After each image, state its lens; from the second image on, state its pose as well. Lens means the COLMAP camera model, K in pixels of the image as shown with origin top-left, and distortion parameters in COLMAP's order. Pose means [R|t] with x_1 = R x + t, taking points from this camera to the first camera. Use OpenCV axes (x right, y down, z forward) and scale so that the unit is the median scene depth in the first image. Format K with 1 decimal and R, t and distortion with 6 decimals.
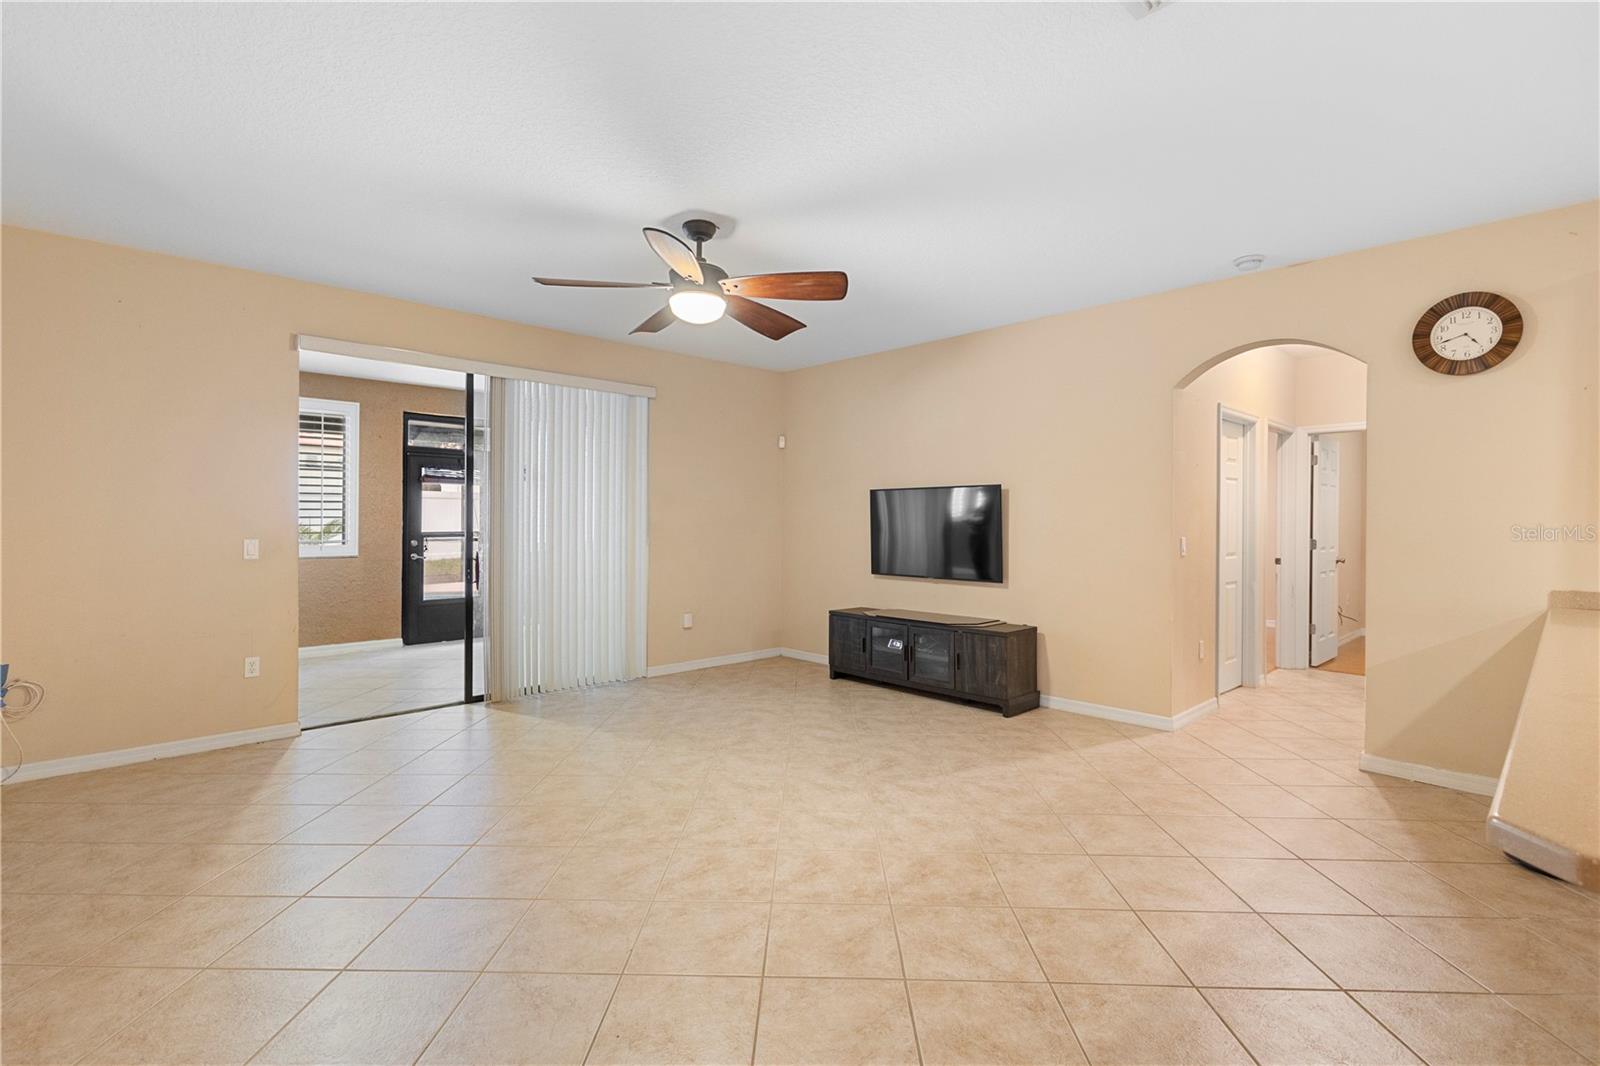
lens RADIAL K [[742.5, 0, 799.8], [0, 742.5, 519.0], [0, 0, 1]] dist [0.009768, -0.001454]
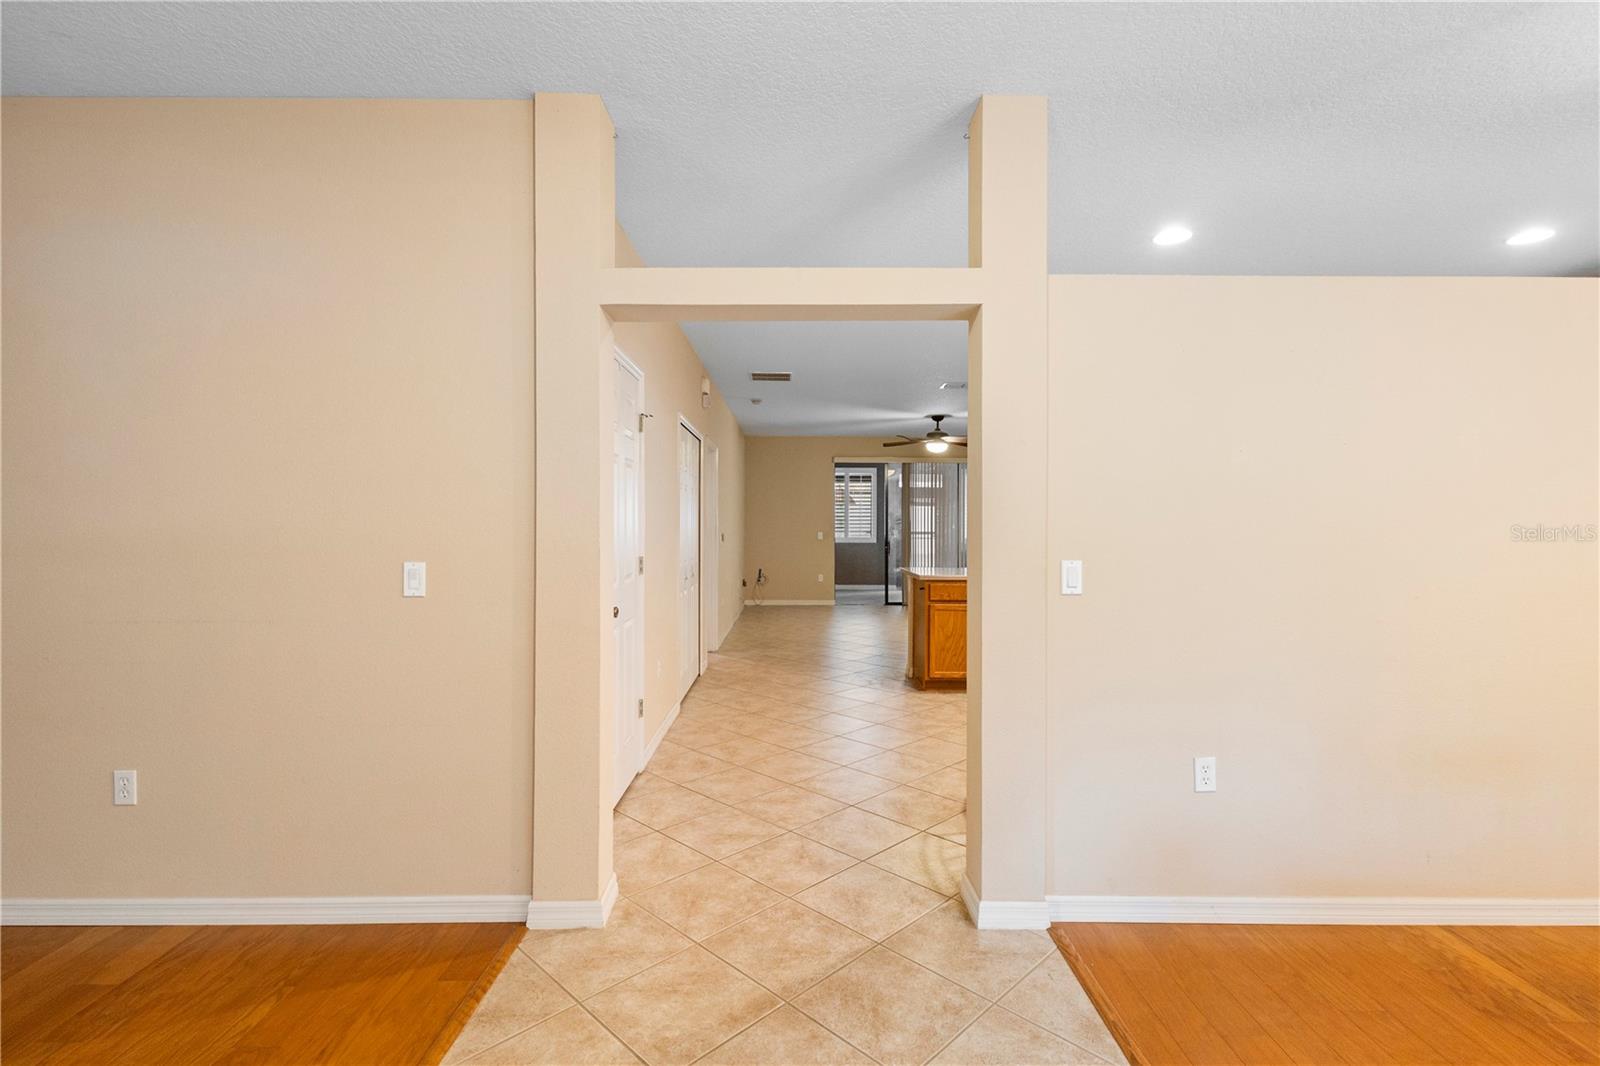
lens RADIAL K [[740.9, 0, 793.6], [0, 740.9, 522.8], [0, 0, 1]] dist [0.010549, -0.000770]
pose [[0.723956, -0.004433, -0.689832, 0.909523], [0.002090, 0.999989, -0.004234, 0.000500], [0.689843, 0.001623, 0.723957, -0.882101]]
